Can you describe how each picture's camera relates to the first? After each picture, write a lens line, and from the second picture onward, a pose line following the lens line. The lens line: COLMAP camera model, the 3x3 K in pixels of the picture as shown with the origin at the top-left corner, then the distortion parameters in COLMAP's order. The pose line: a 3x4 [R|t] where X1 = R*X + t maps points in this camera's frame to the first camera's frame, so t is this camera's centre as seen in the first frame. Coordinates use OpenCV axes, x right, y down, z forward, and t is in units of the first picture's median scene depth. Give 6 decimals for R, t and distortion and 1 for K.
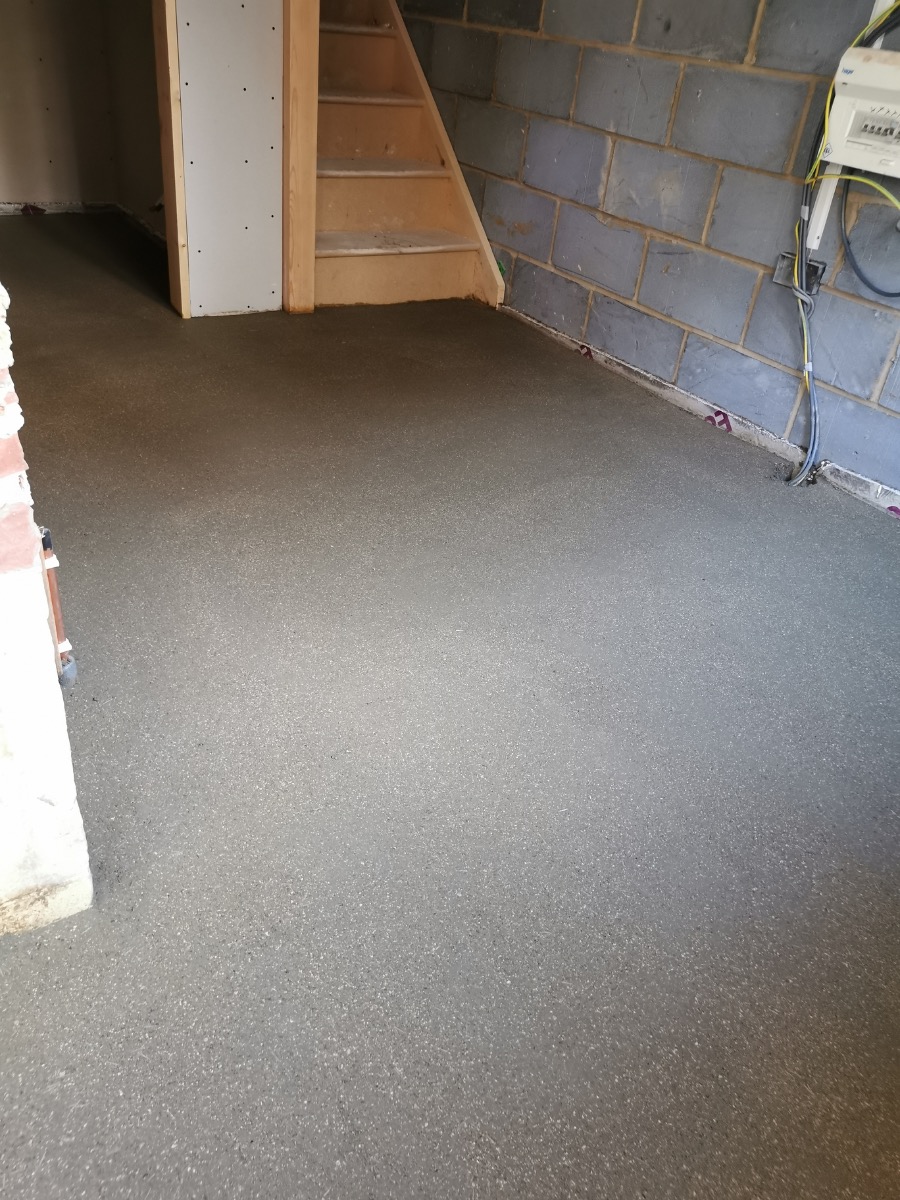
lens RADIAL K [[919.7, 0, 449.4], [0, 919.7, 602.0], [0, 0, 1]] dist [0.050810, -0.039613]
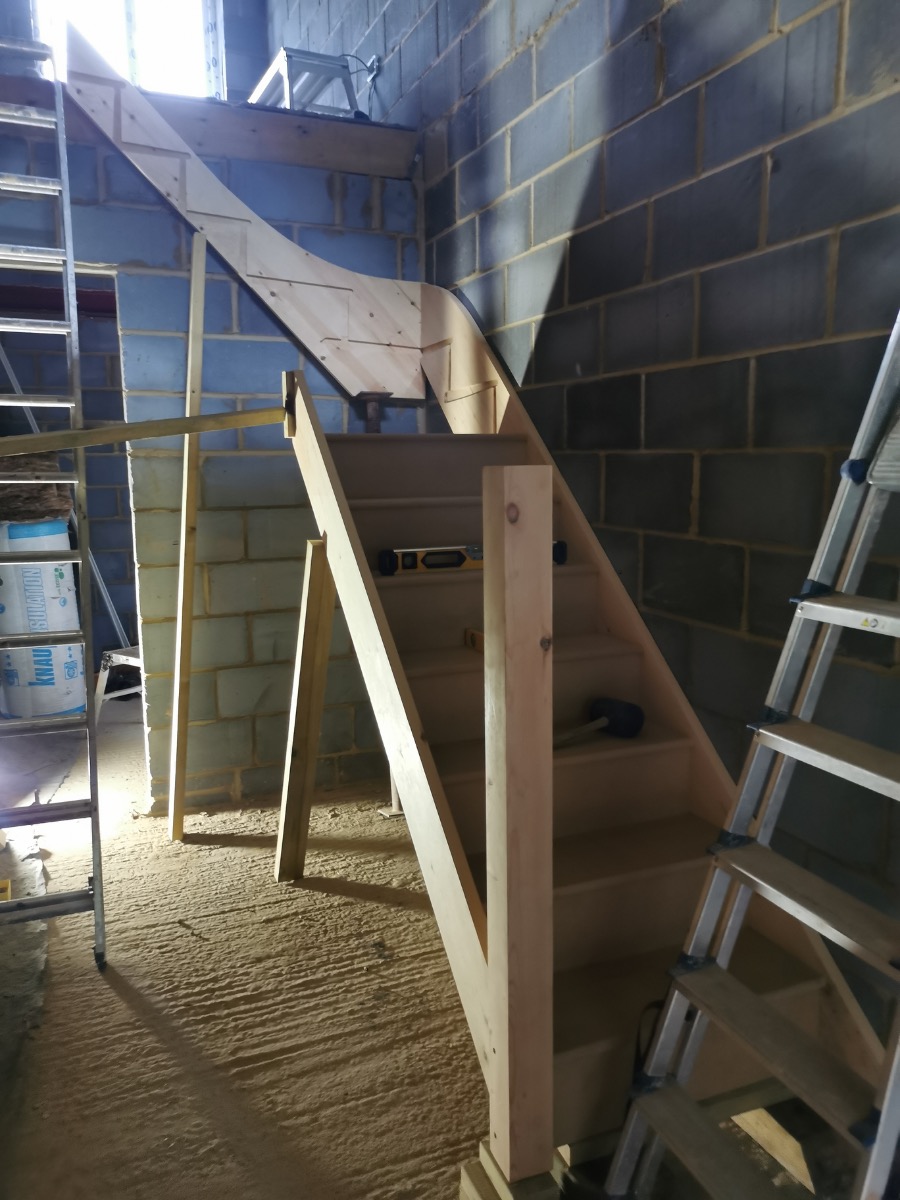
lens RADIAL K [[919.7, 0, 446.3], [0, 919.7, 595.2], [0, 0, 1]] dist [0.050810, -0.039613]
pose [[0.978331, -0.079335, -0.191245, -0.066098], [-0.010185, 0.904118, -0.427161, -0.354697], [0.206797, 0.419852, 0.883719, 0.342868]]
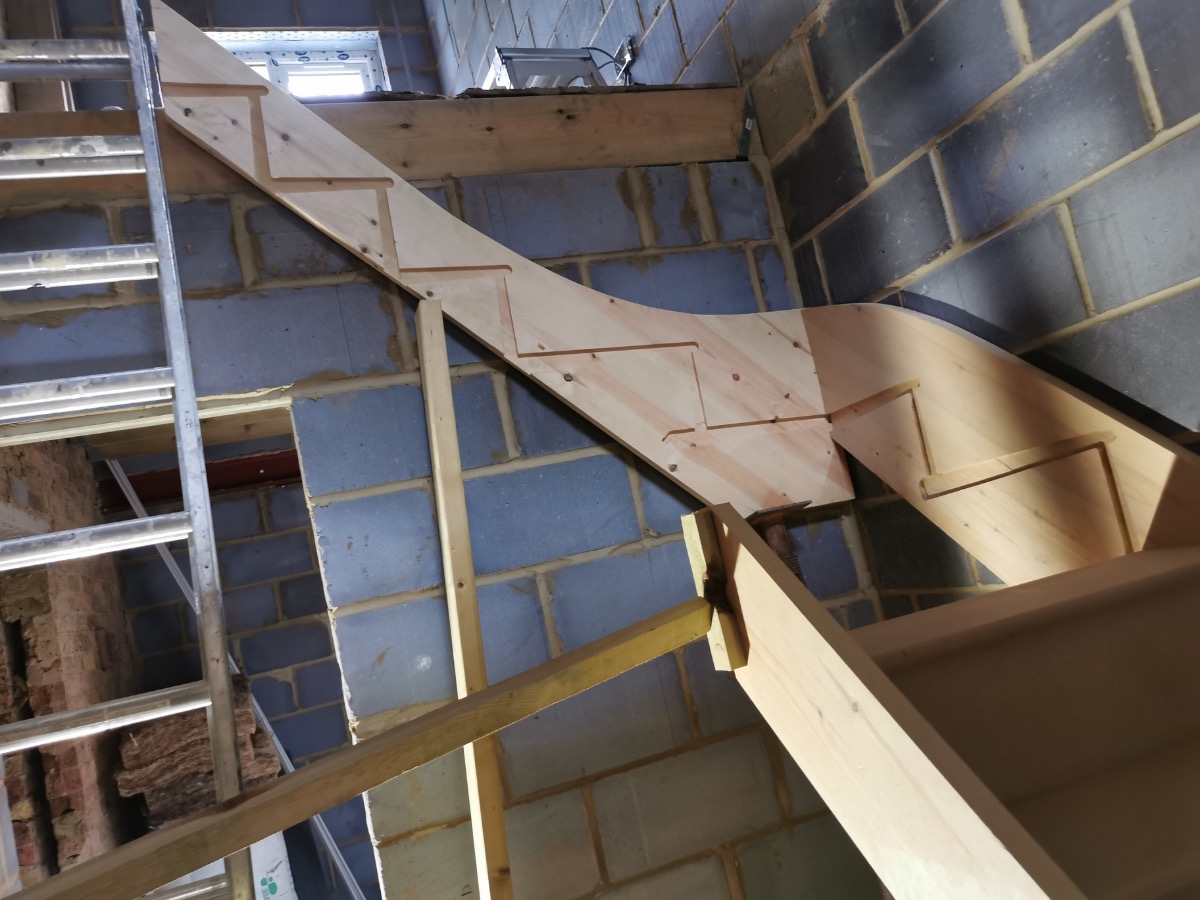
lens RADIAL K [[919.7, 0, 600.4], [0, 919.7, 455.2], [0, 0, 1]] dist [0.050810, -0.039613]
pose [[0.922584, -0.328231, -0.202739, -0.328145], [0.129981, 0.759238, -0.637701, -0.723620], [0.363241, 0.561980, 0.743125, 0.713619]]
